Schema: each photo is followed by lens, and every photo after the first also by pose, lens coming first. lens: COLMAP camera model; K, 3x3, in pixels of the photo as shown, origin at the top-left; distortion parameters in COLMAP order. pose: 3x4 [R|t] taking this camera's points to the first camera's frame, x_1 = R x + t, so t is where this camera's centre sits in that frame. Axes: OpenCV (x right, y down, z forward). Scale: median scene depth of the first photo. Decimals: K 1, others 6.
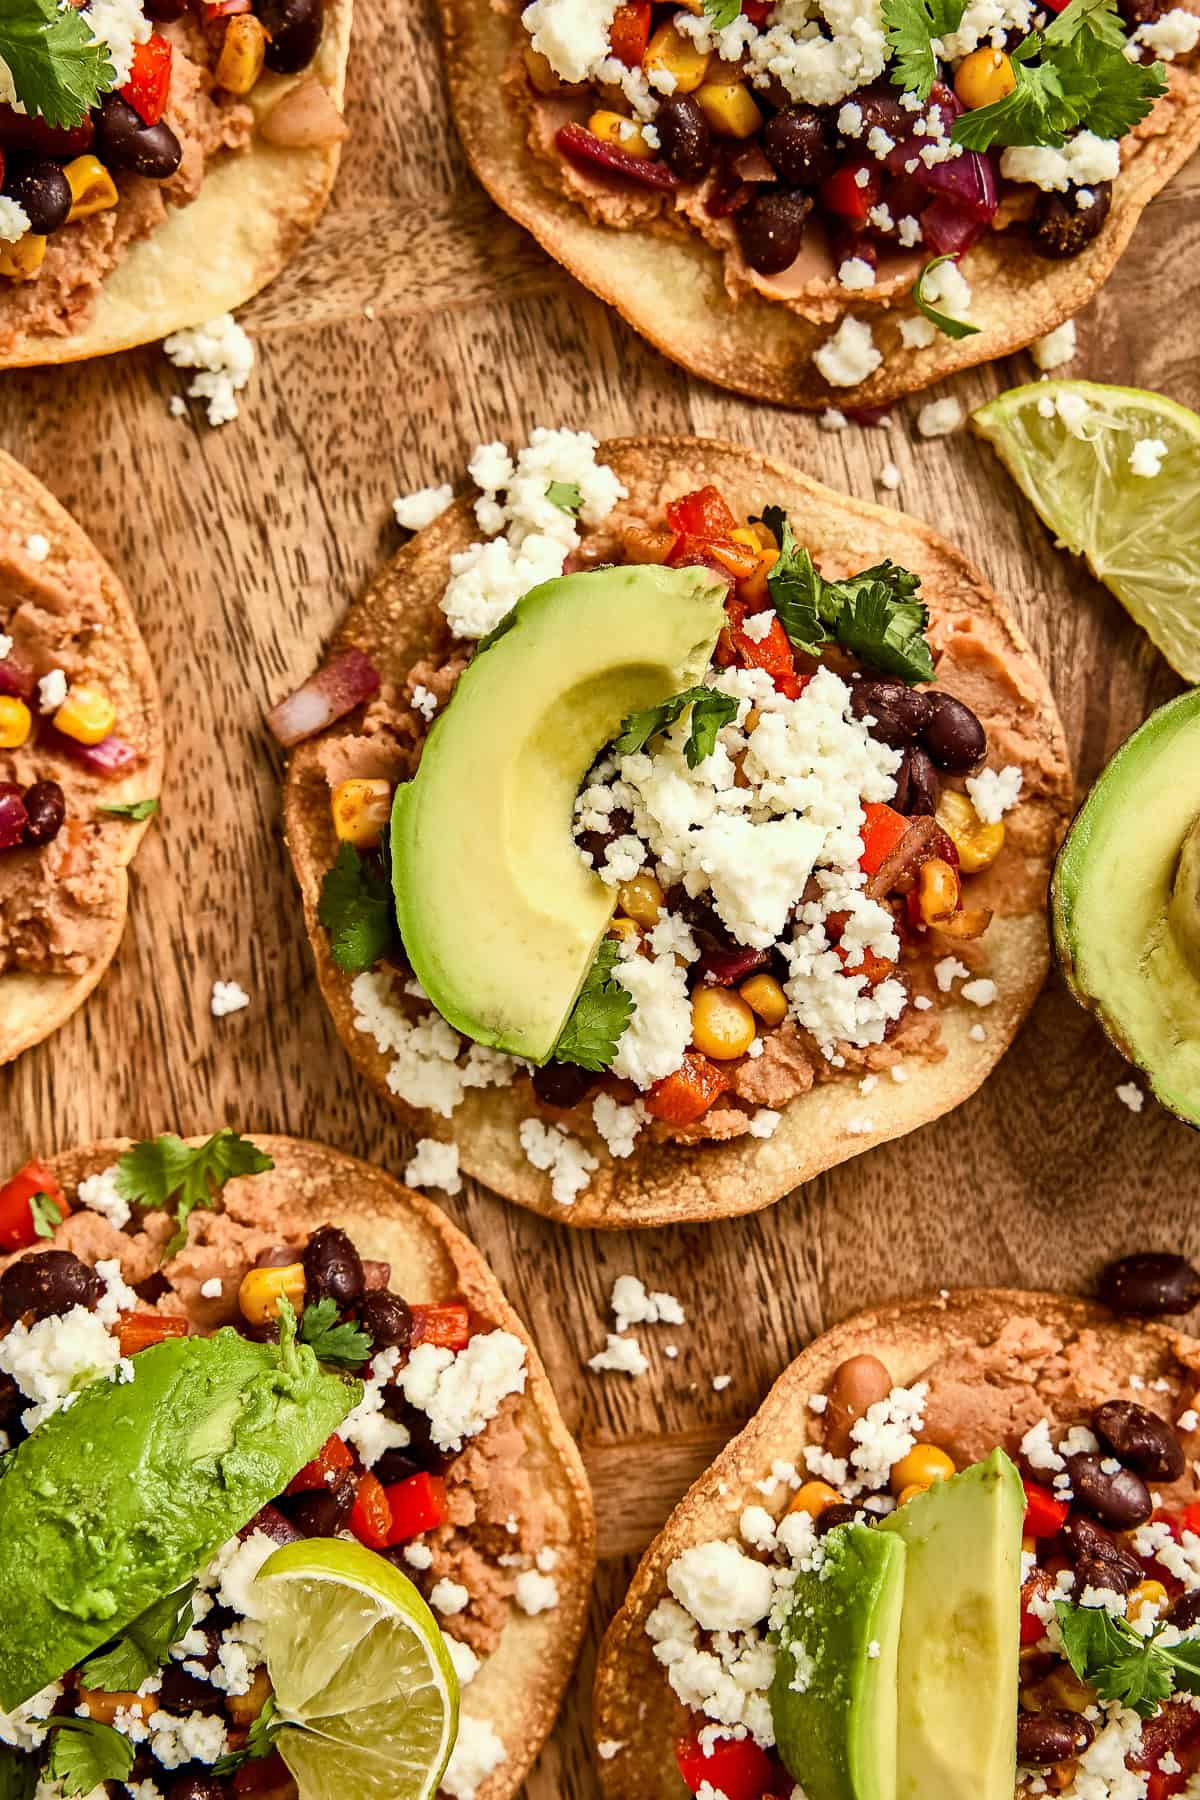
lens RADIAL K [[3610.2, 0, 600.6], [0, 3610.2, 899.8], [0, 0, 1]] dist [-0.016705, 0.000000]
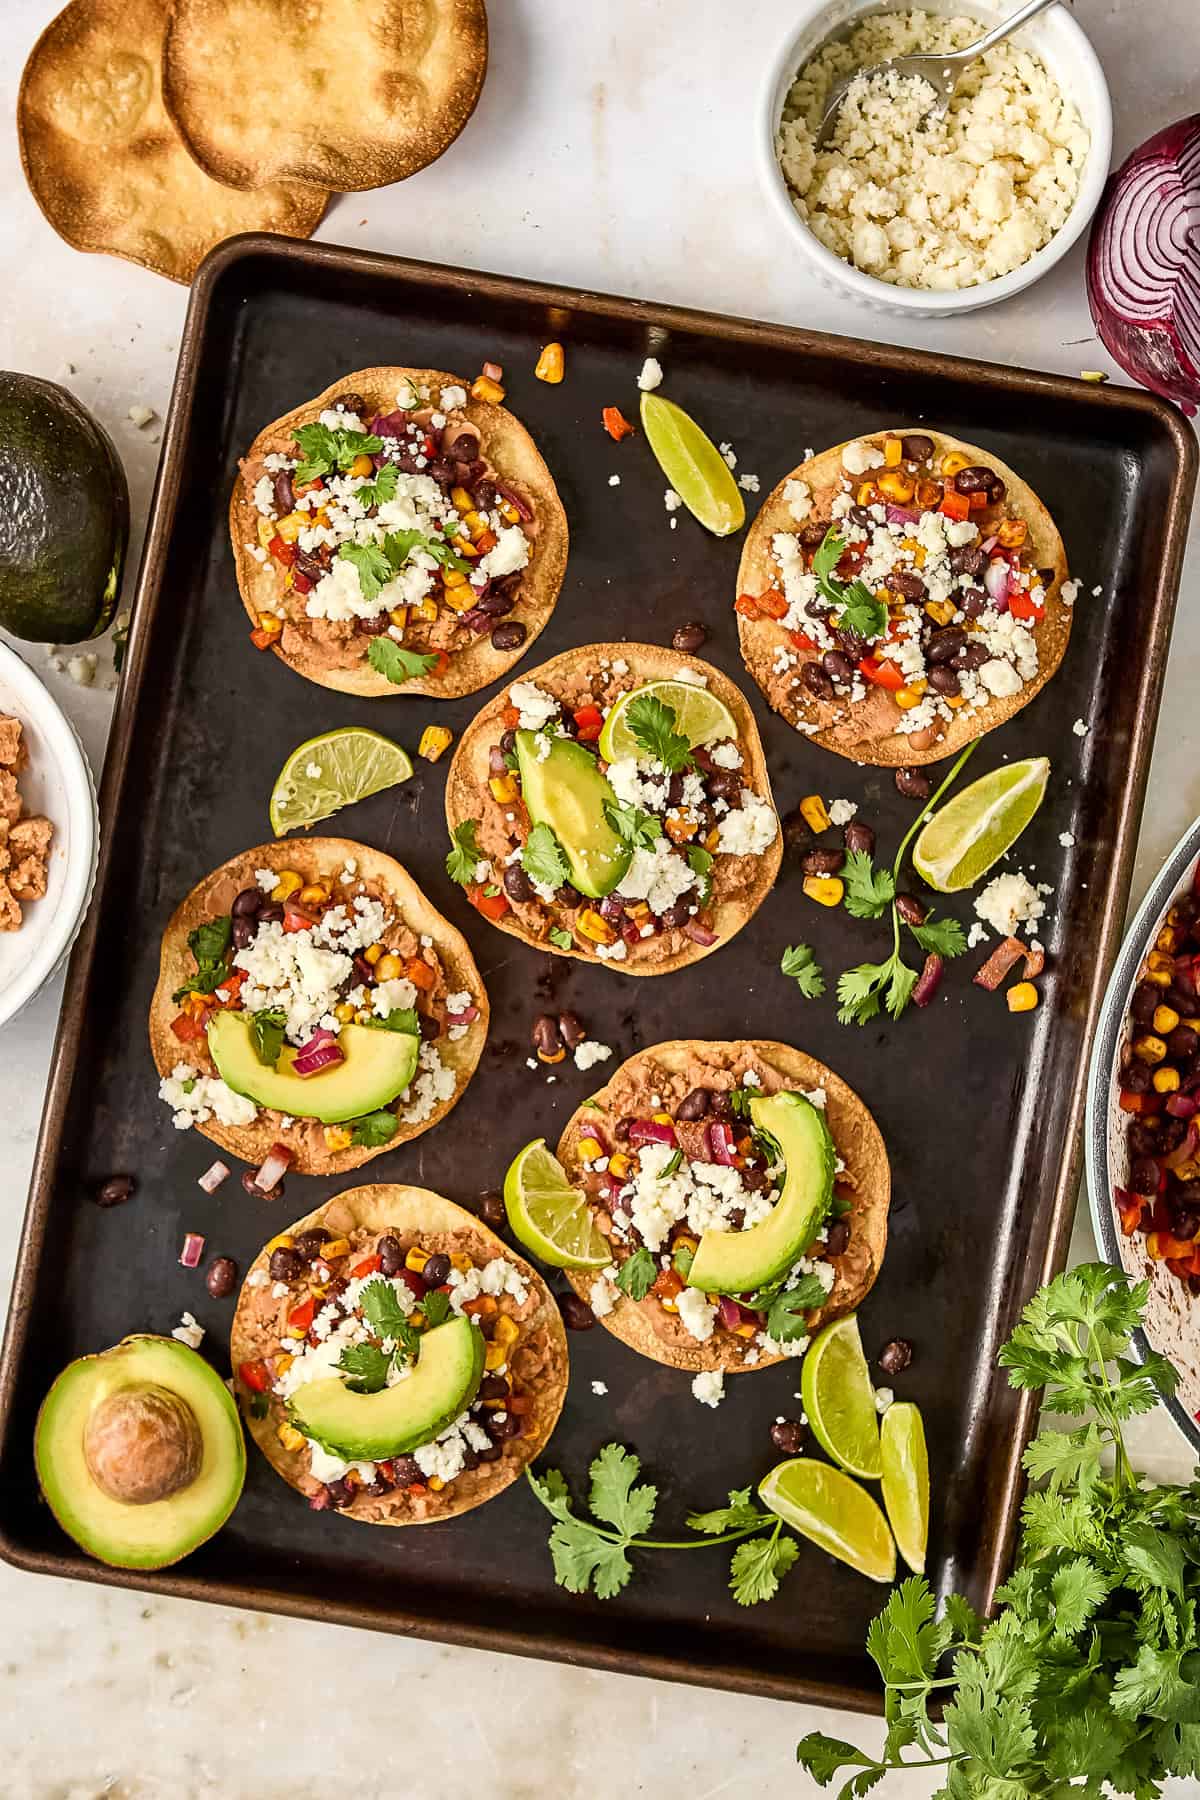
lens RADIAL K [[2182.4, 0, 600.0], [0, 2182.4, 902.4], [0, 0, 1]] dist [-0.008345, 0.000000]
pose [[-0.244585, -0.968935, 0.036655, -0.011340], [0.965334, -0.239774, 0.103143, 0.031193], [-0.091150, 0.060611, 0.993991, -0.464120]]
